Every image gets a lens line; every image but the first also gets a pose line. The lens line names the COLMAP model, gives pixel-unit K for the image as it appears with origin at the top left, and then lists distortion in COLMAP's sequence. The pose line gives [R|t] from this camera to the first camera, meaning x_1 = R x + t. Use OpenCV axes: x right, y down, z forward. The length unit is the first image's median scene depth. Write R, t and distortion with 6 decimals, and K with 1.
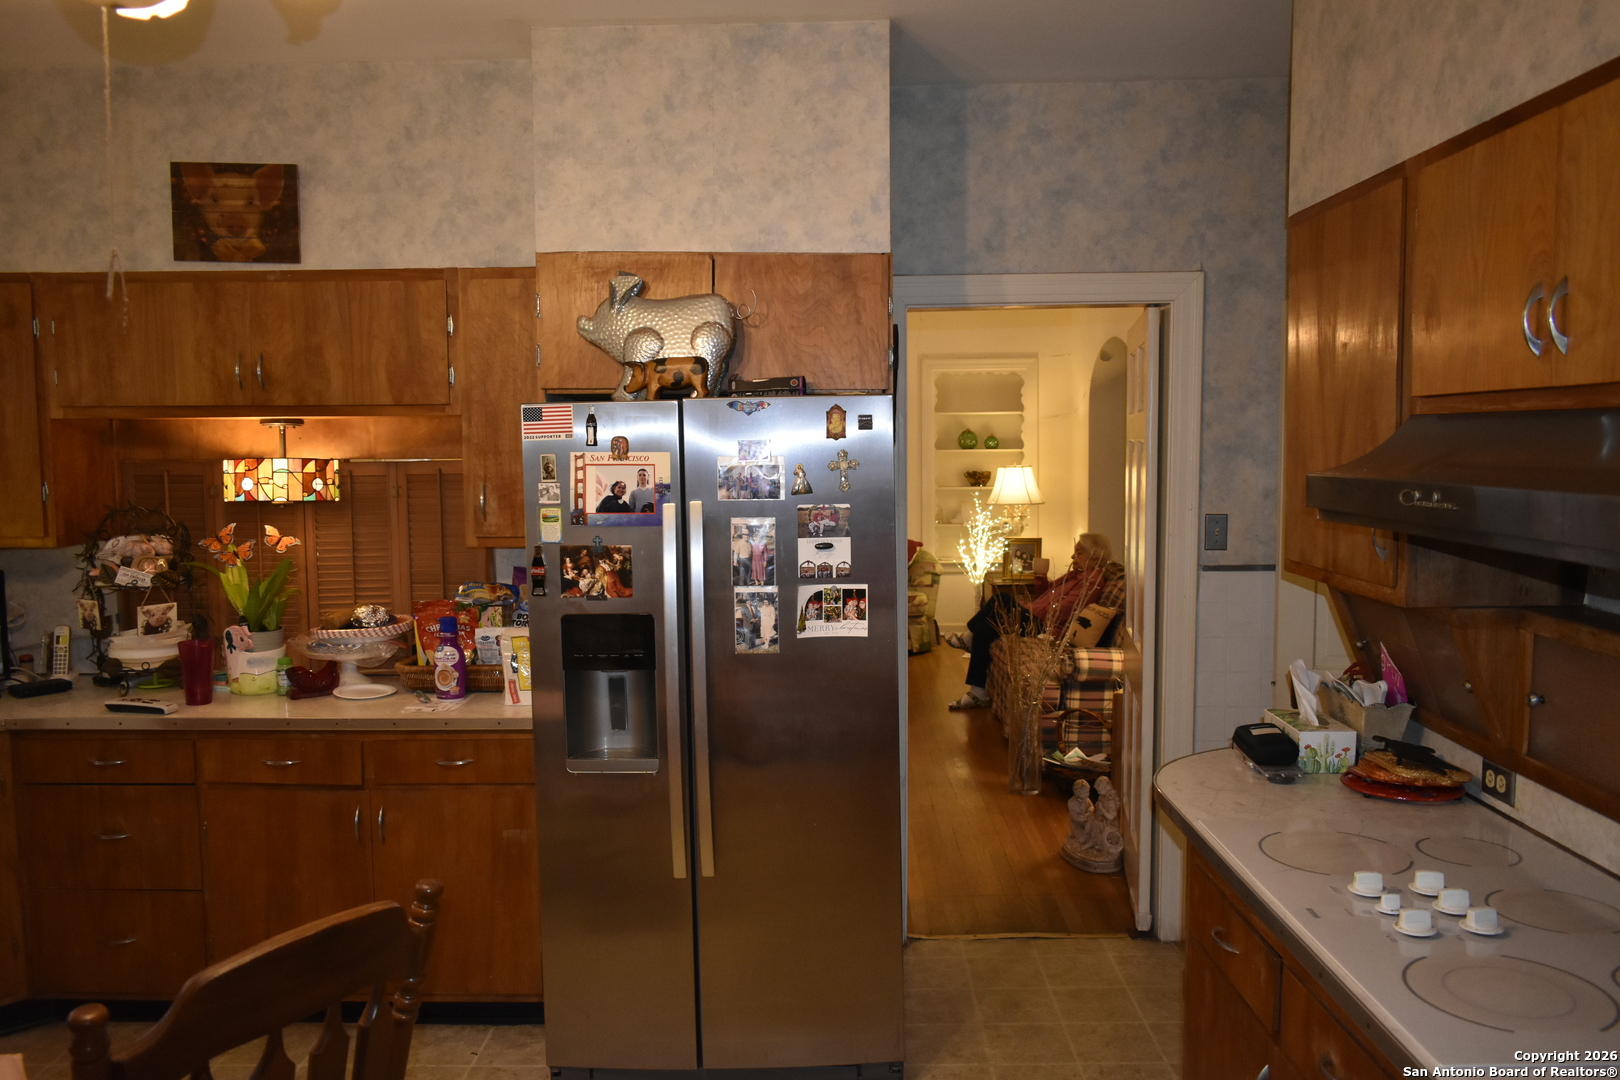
lens RADIAL K [[1265.1, 0, 811.0], [0, 1265.1, 542.3], [0, 0, 1]] dist [-0.000594, 0.003251]
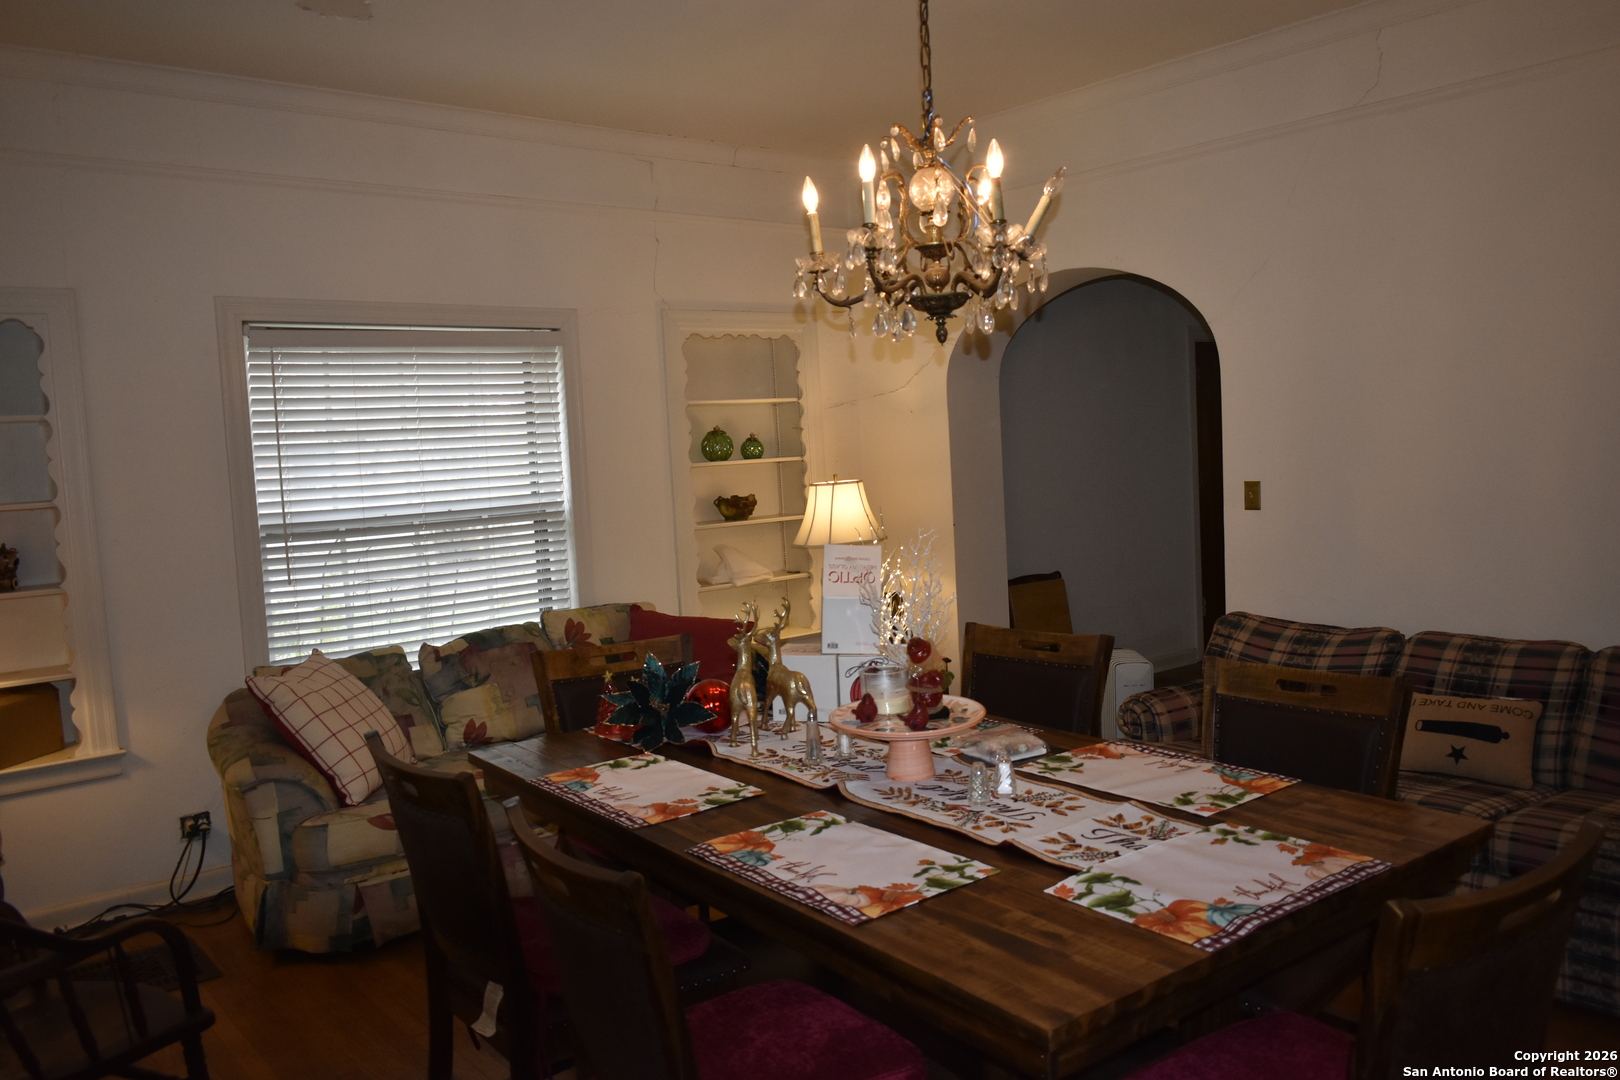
lens RADIAL K [[1265.1, 0, 825.3], [0, 1265.1, 527.8], [0, 0, 1]] dist [-0.000594, 0.003251]
pose [[0.755377, -0.071823, 0.651342, -0.247691], [0.094959, 0.995481, -0.000354, -0.037715], [-0.648373, 0.062118, 0.758784, 0.524715]]
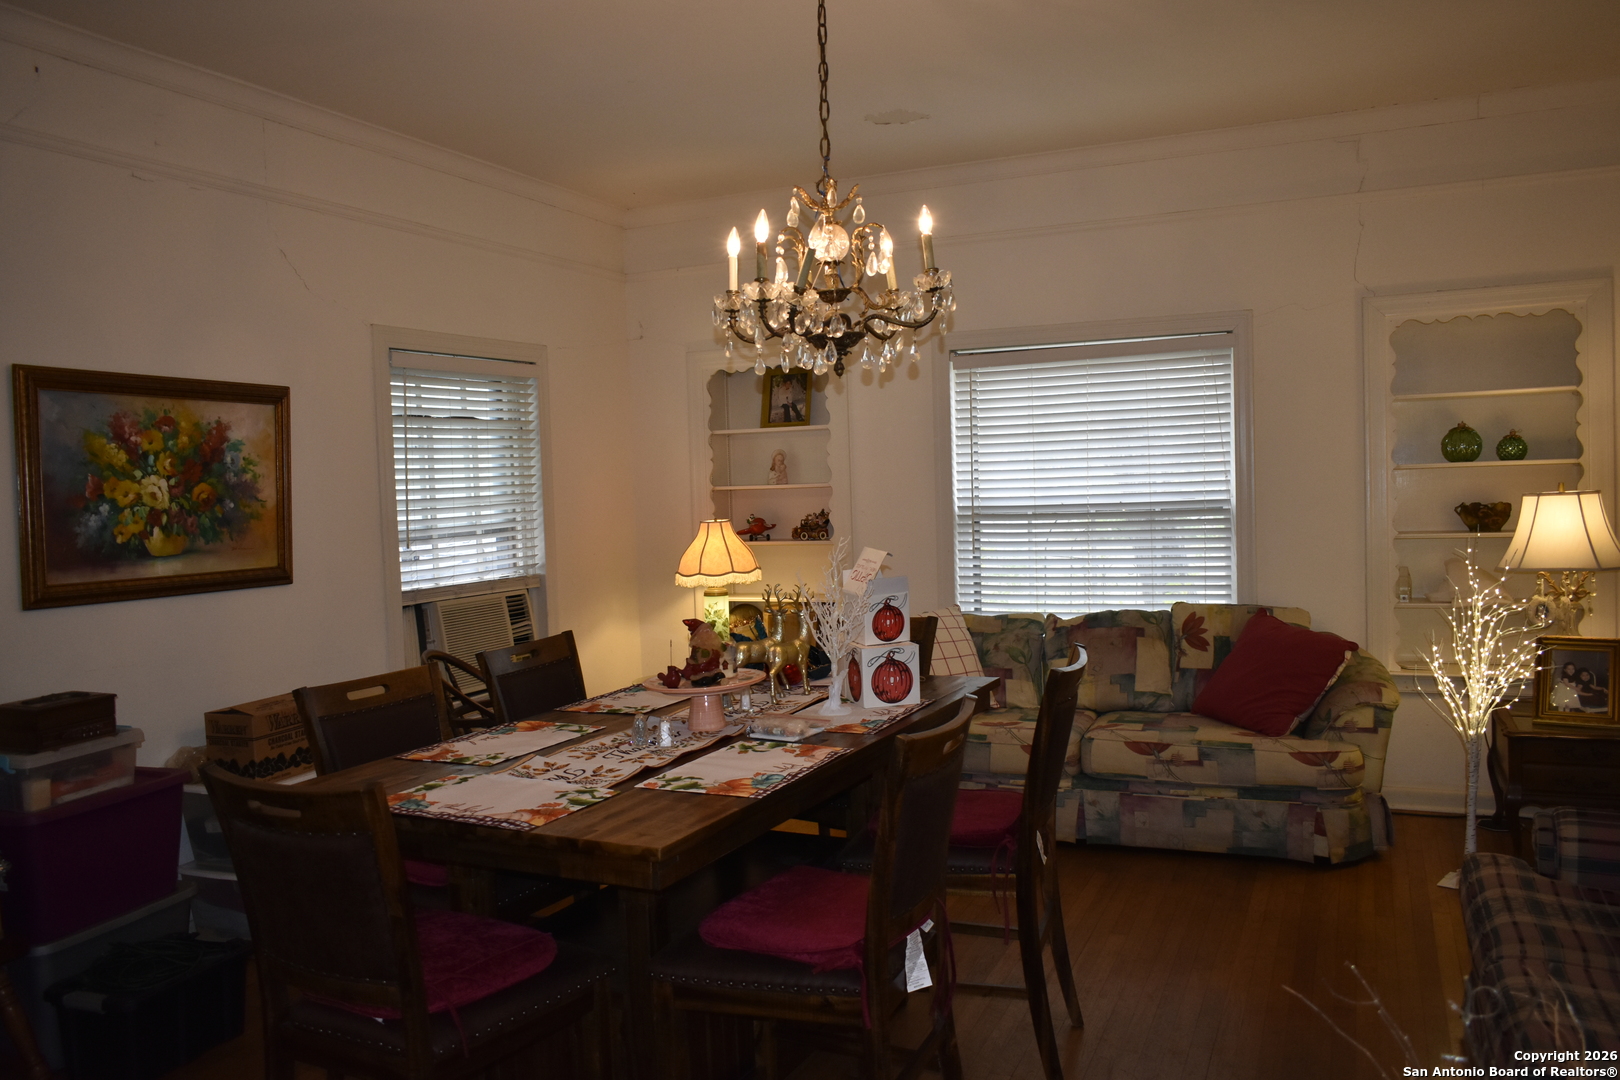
lens RADIAL K [[1265.1, 0, 825.2], [0, 1265.1, 540.8], [0, 0, 1]] dist [-0.000594, 0.003251]
pose [[0.927229, -0.002528, -0.374487, 0.077860], [-0.005856, 0.999757, -0.021249, -0.028643], [0.374450, 0.021896, 0.926988, 0.423964]]
